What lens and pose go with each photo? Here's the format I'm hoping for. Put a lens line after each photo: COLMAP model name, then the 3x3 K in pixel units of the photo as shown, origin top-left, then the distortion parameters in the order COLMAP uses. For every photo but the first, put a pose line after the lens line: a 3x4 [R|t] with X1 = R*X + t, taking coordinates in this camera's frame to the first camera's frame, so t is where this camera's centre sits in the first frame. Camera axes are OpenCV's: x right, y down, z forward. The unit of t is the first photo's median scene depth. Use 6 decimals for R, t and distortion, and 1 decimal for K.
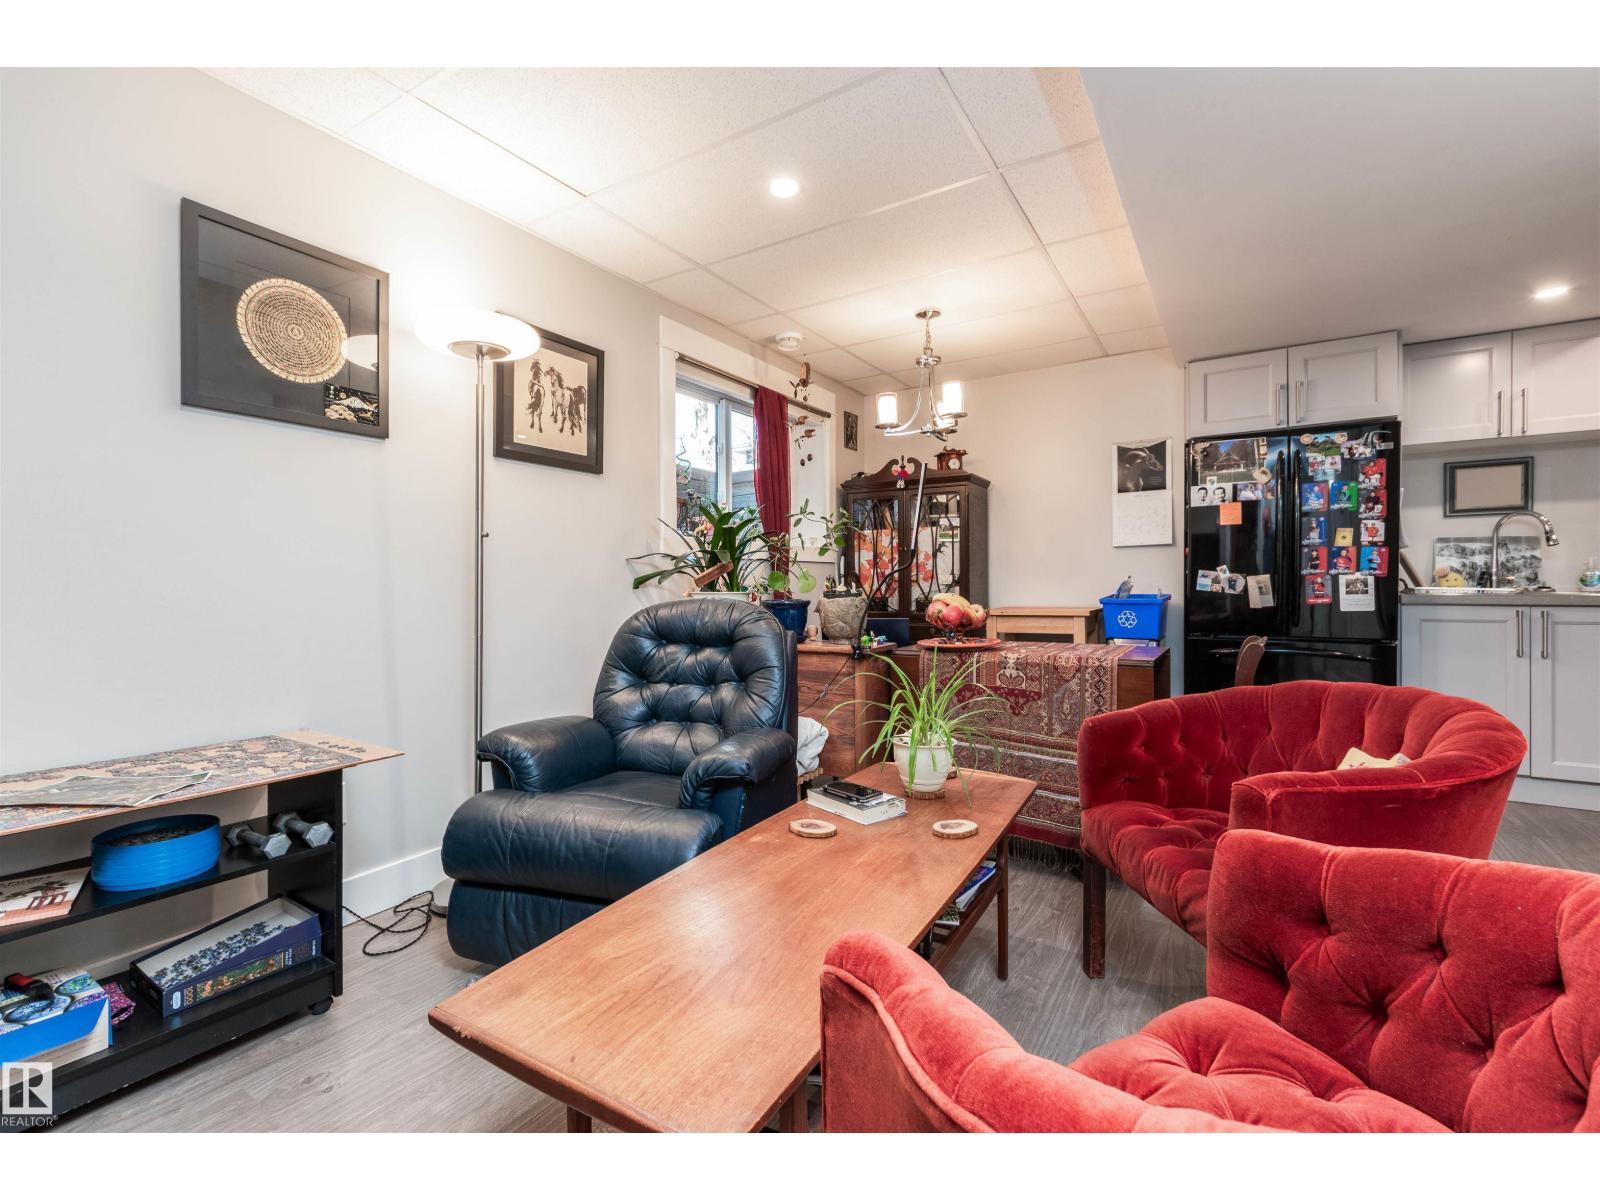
lens RADIAL K [[697.1, 0, 787.6], [0, 697.1, 591.2], [0, 0, 1]] dist [0.006903, -0.002027]
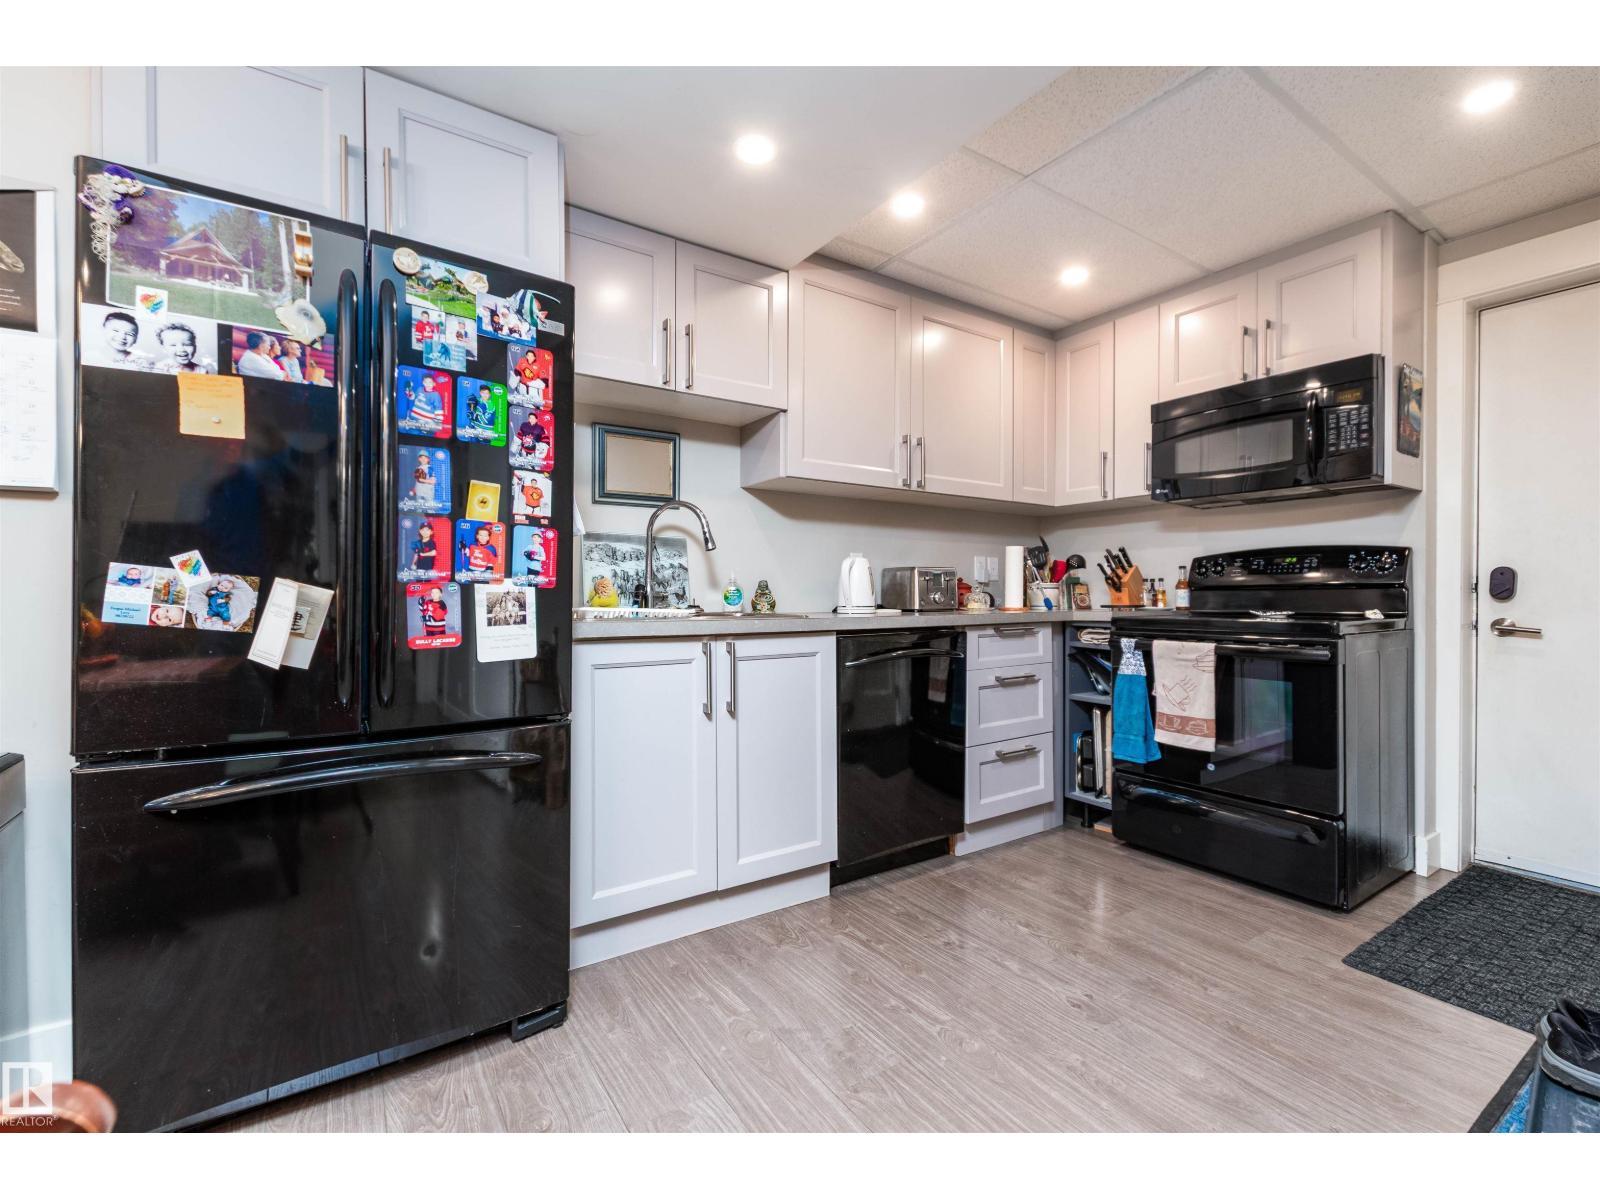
lens RADIAL K [[697.1, 0, 794.5], [0, 697.1, 598.8], [0, 0, 1]] dist [0.006903, -0.002027]
pose [[0.400158, 0.002076, 0.916444, 0.449179], [0.007293, 0.999959, -0.005449, -0.009395], [-0.916417, 0.008865, 0.400126, 0.618828]]
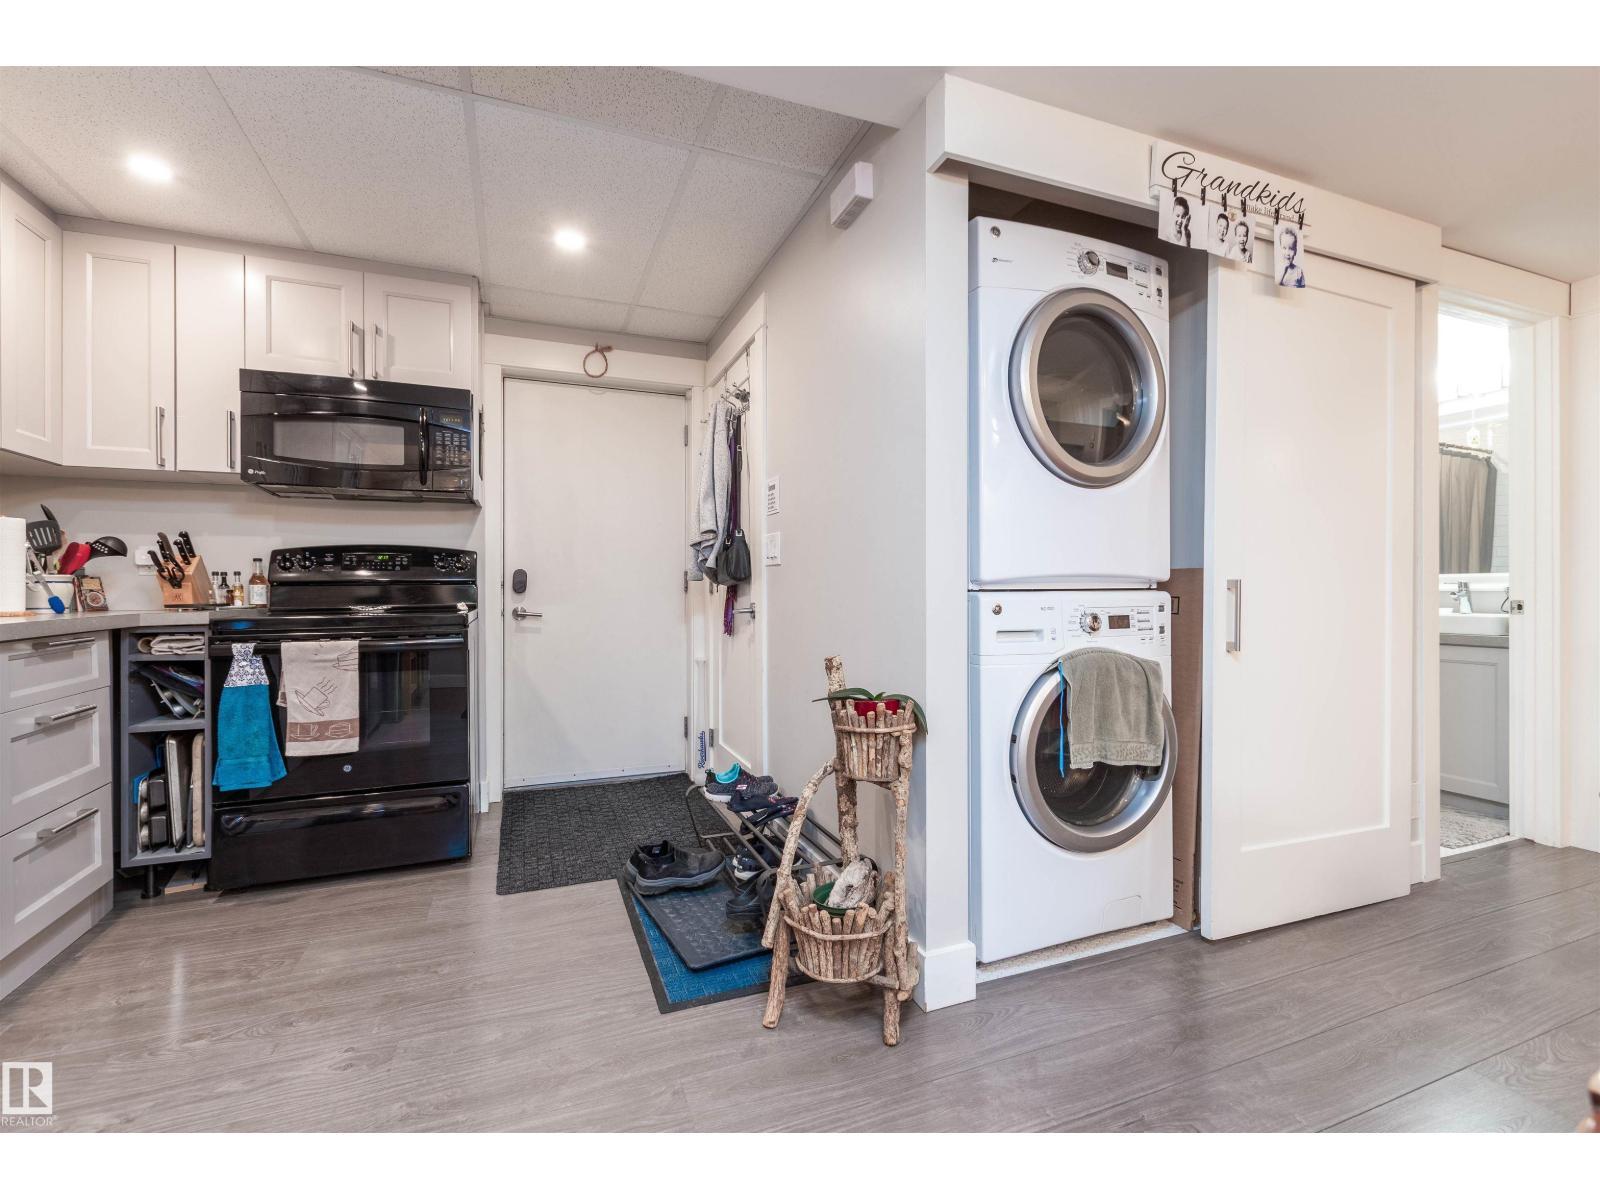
lens RADIAL K [[697.1, 0, 801.1], [0, 697.1, 593.0], [0, 0, 1]] dist [0.006903, -0.002027]
pose [[-0.814452, 0.006127, 0.580199, 0.570781], [0.015534, 0.999816, 0.011247, -0.016582], [-0.580024, 0.018173, -0.814397, 1.039771]]
